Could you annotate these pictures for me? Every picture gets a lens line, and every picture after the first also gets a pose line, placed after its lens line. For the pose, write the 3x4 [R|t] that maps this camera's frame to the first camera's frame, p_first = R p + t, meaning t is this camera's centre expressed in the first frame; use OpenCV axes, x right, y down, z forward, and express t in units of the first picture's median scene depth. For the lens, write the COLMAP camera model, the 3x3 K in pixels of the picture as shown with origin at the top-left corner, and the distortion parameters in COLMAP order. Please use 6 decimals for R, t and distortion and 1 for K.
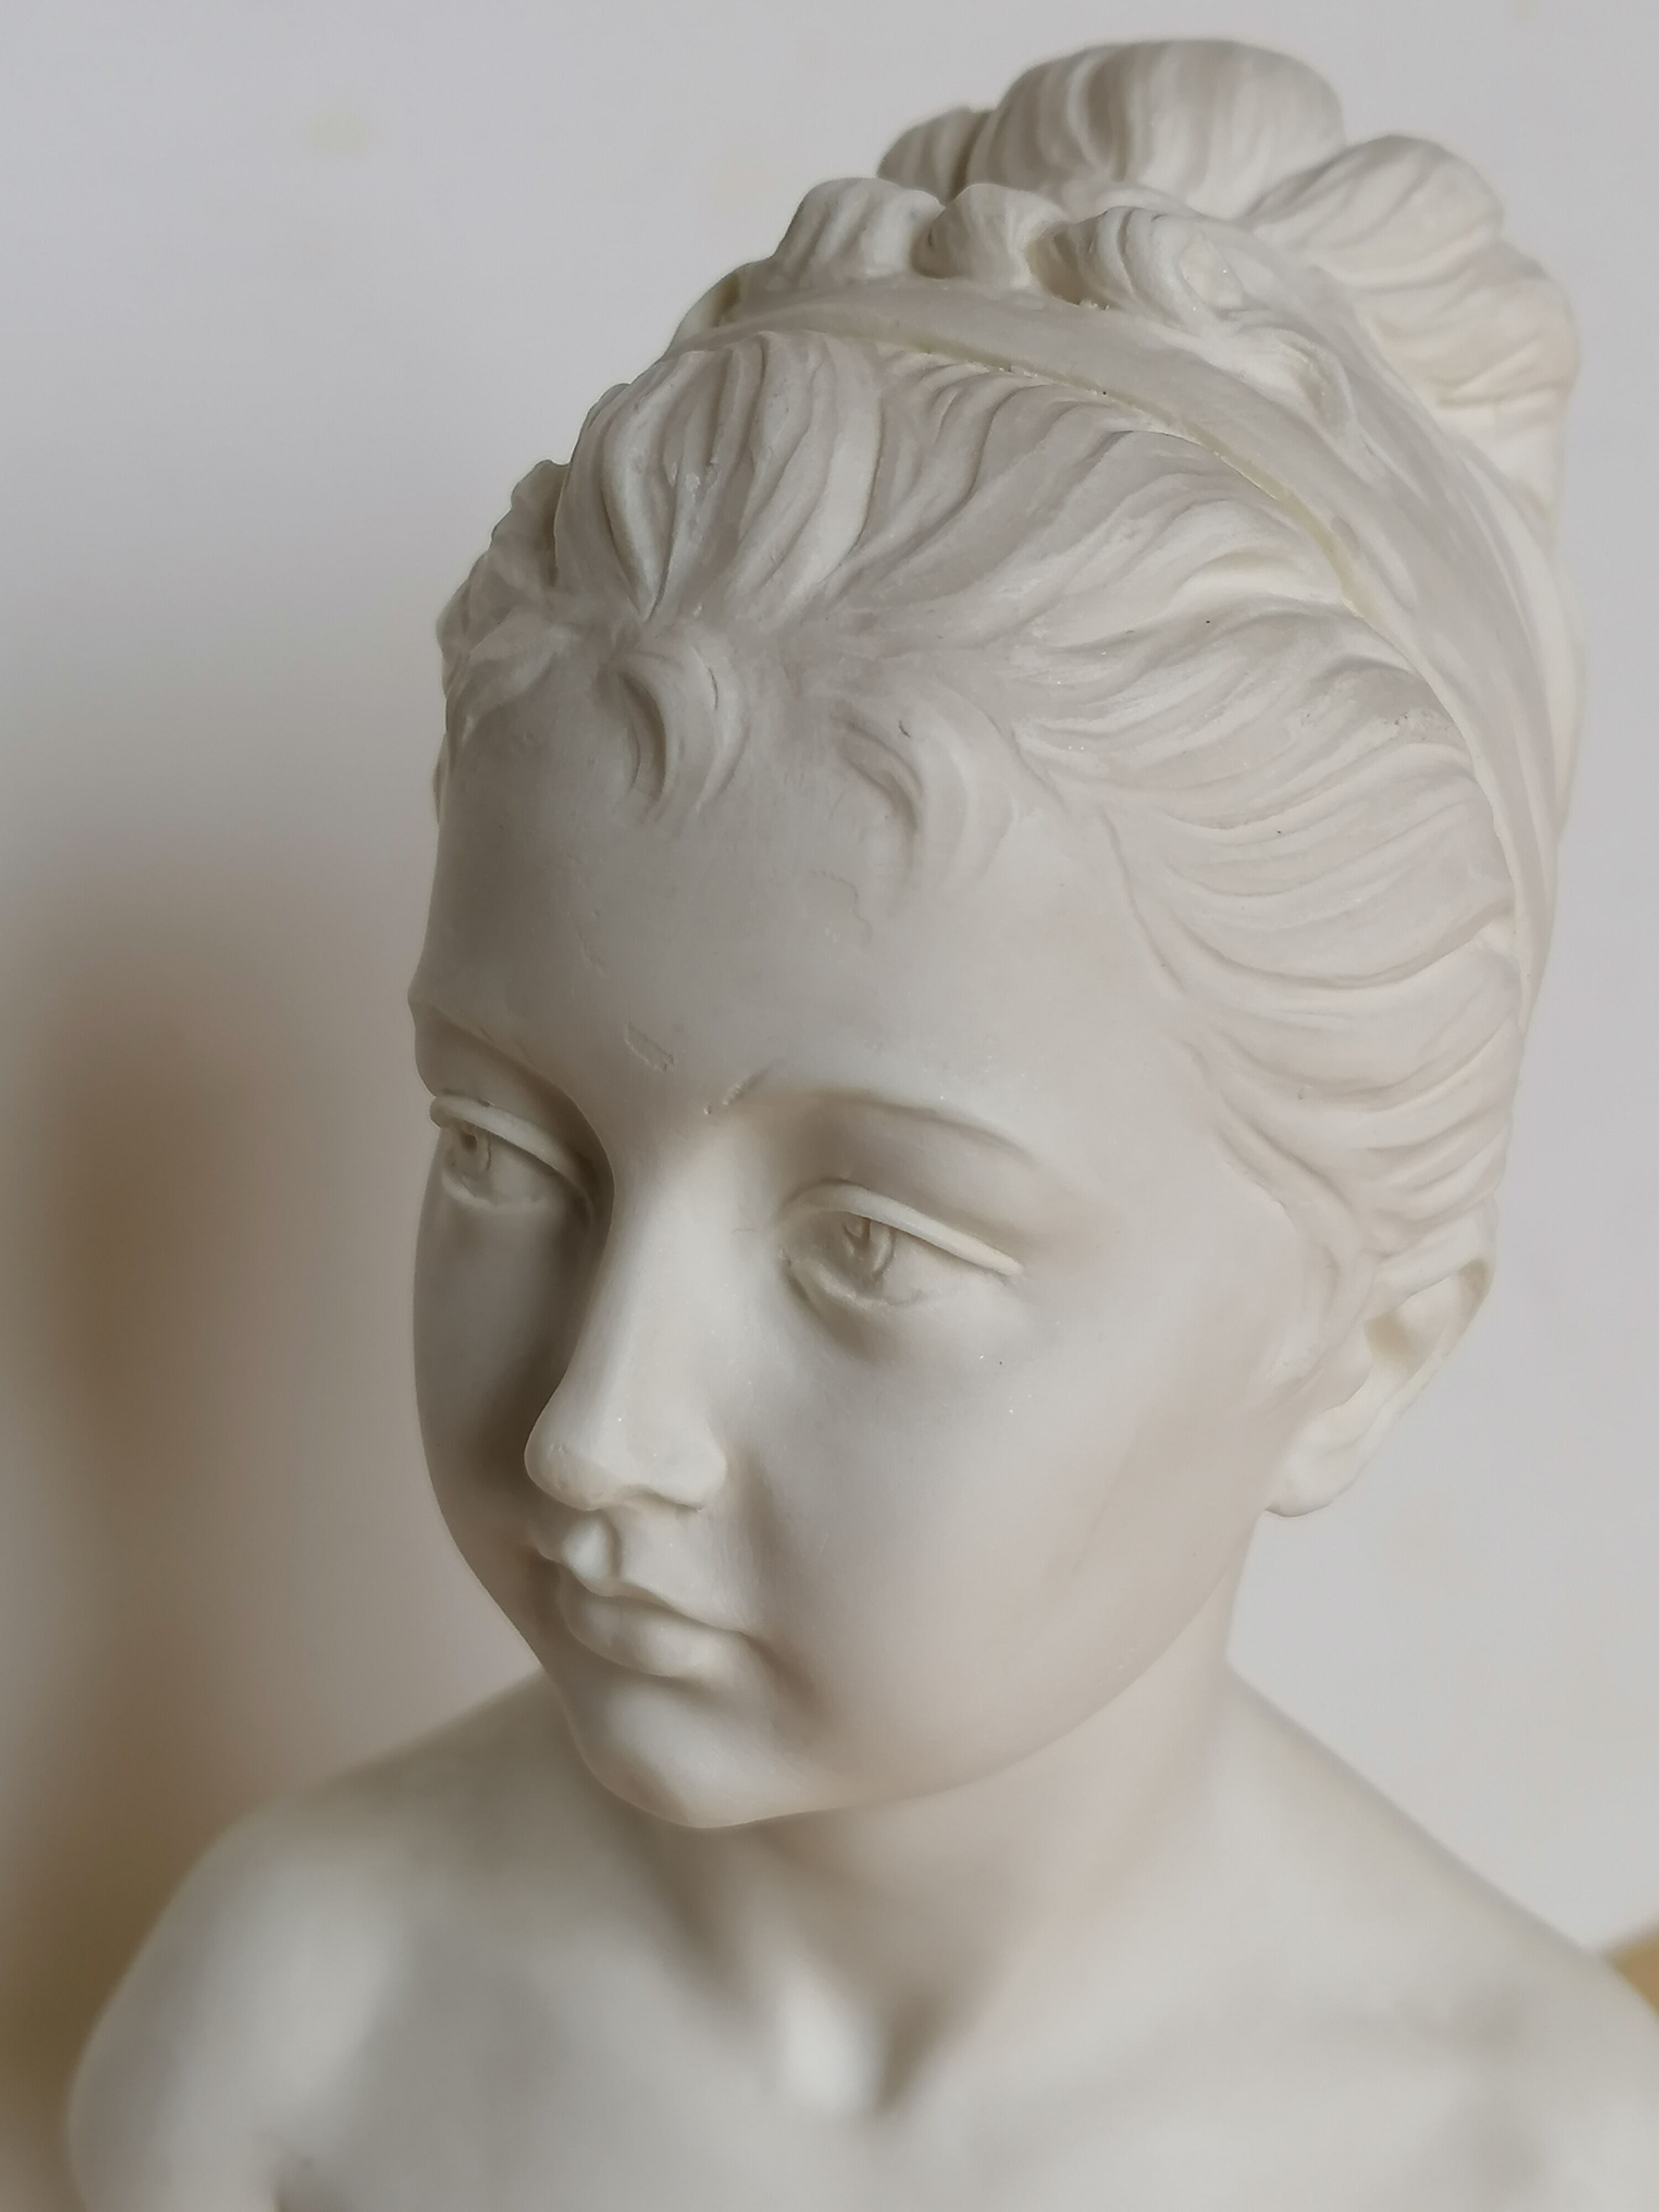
lens RADIAL K [[3364.7, 0, 829.5], [0, 3364.7, 1106.0], [0, 0, 1]] dist [0.027355, -0.008250]
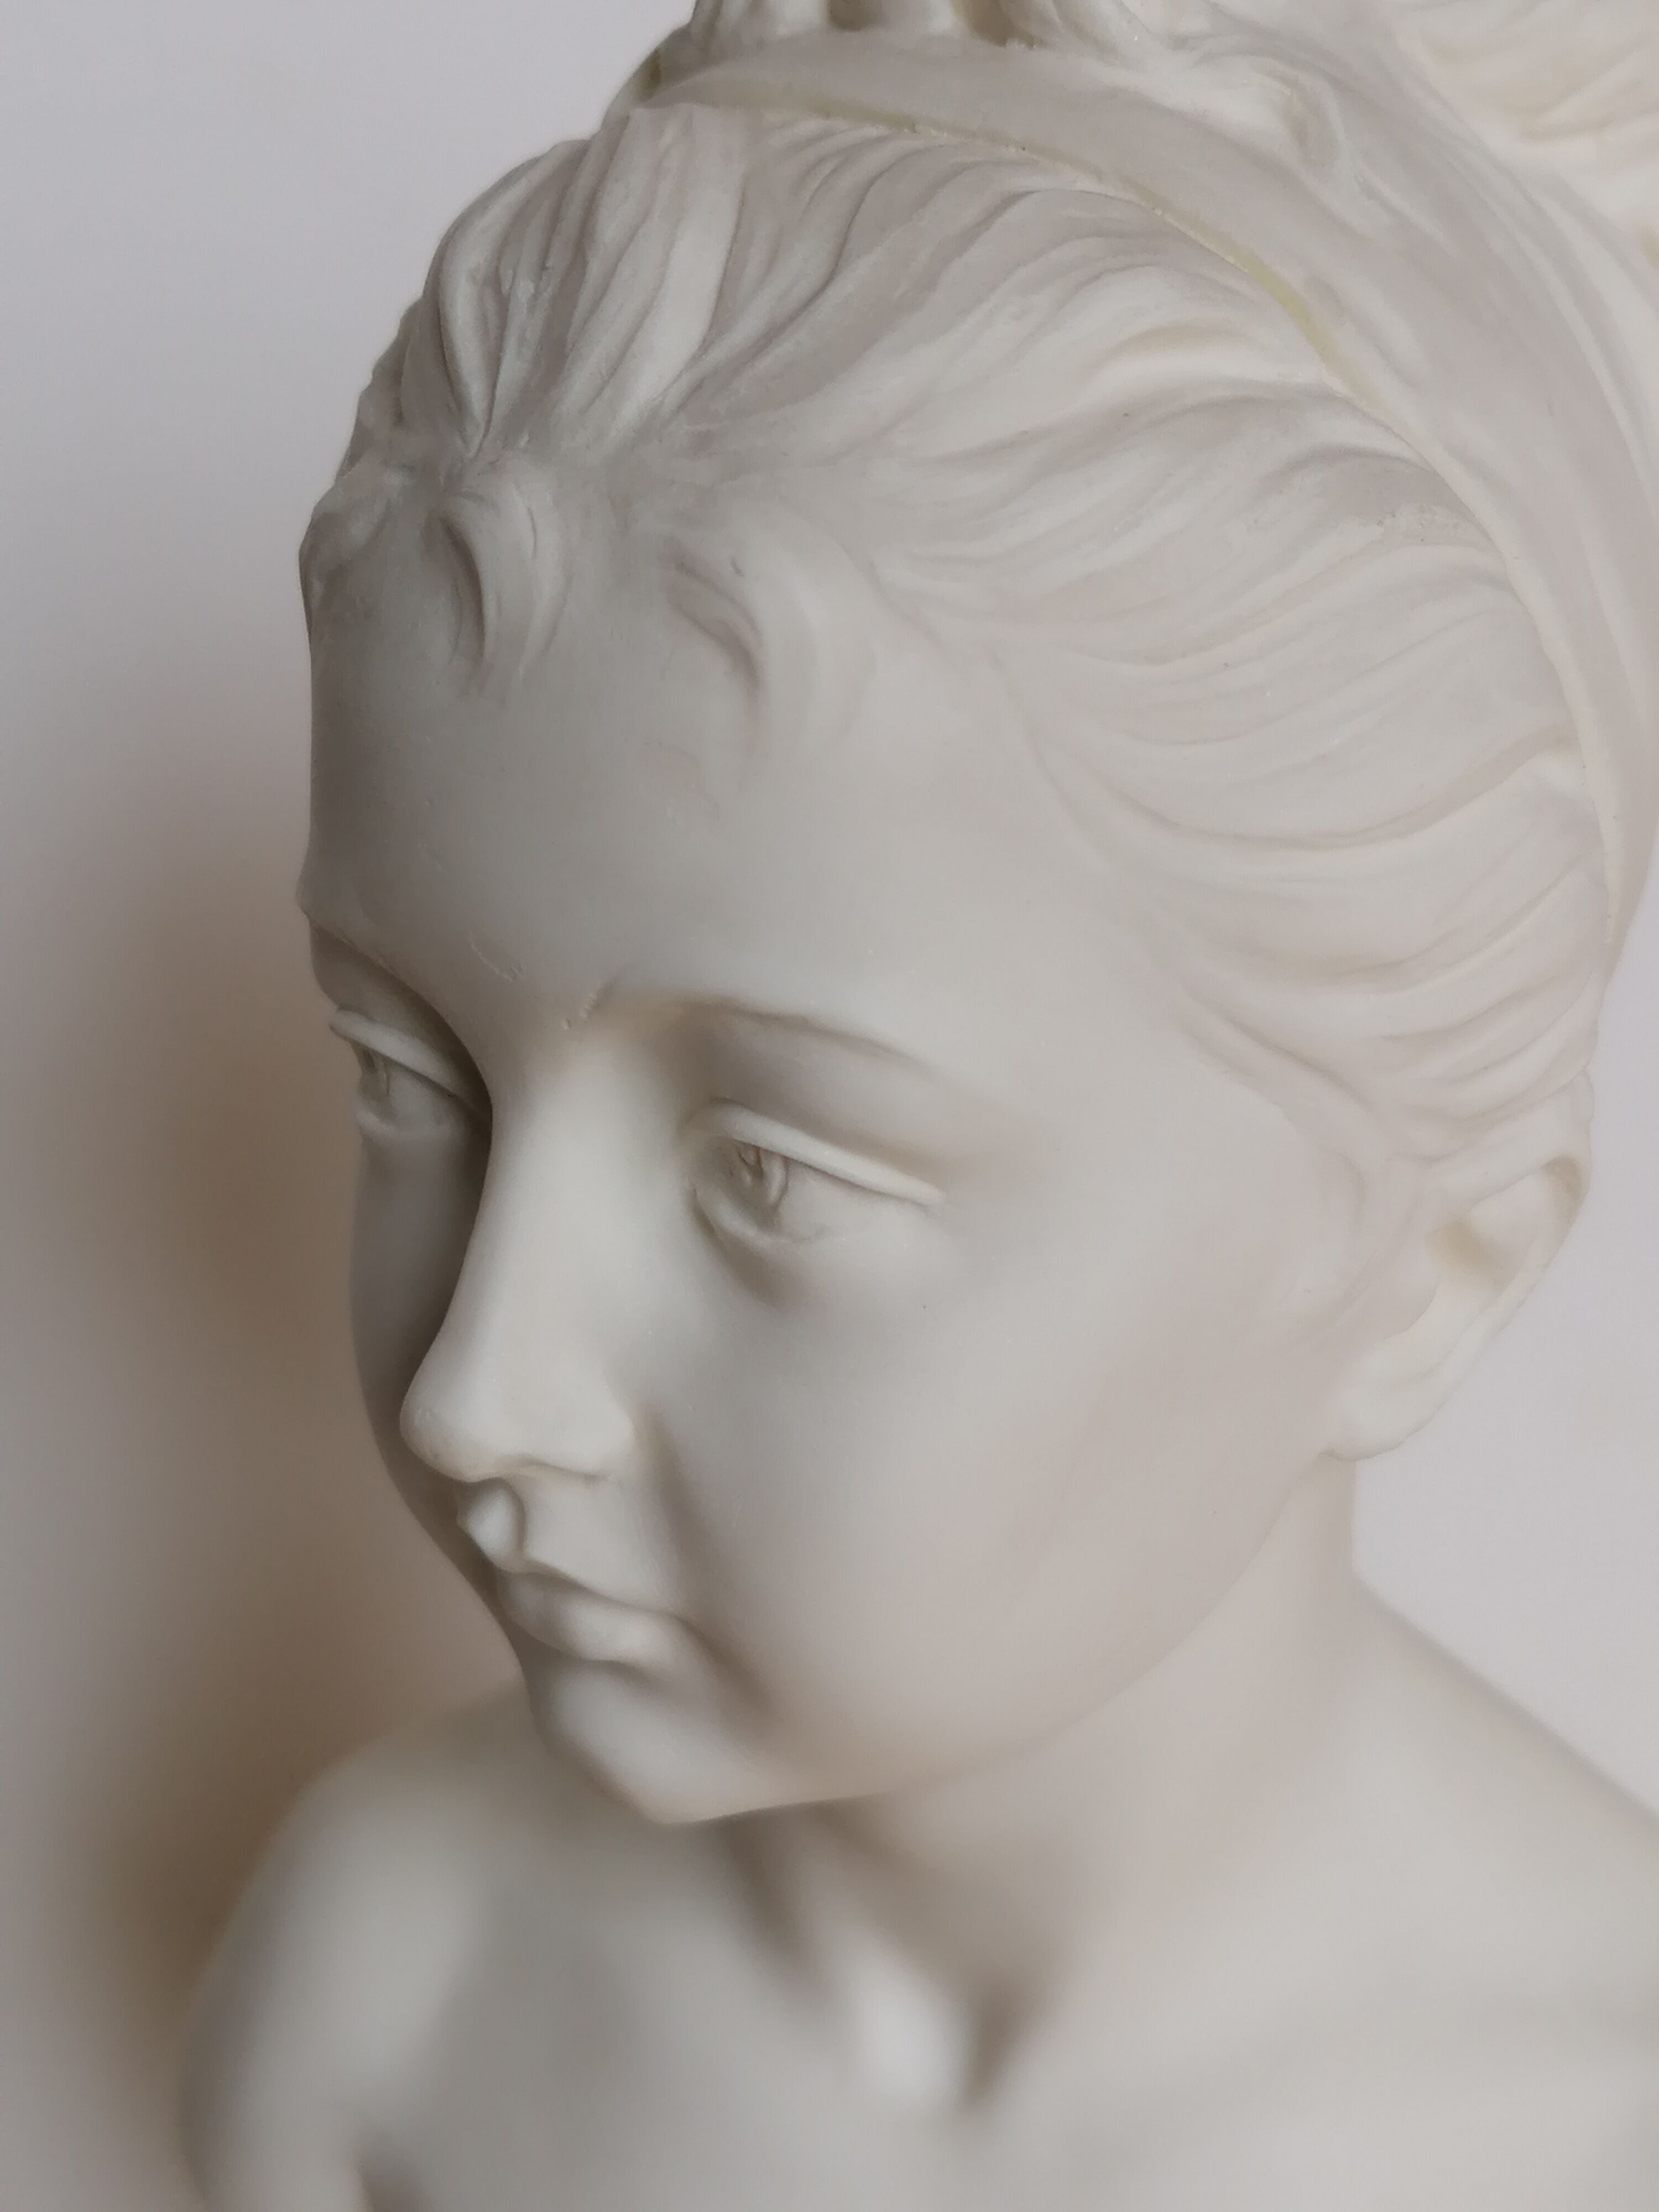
lens RADIAL K [[3263.0, 0, 829.5], [0, 3263.0, 1106.0], [0, 0, 1]] dist [0.001372, -0.018895]
pose [[0.984582, -0.030348, -0.172273, 0.171576], [0.039122, 0.998092, 0.047764, -0.014897], [0.170494, -0.053767, 0.983891, 0.185884]]
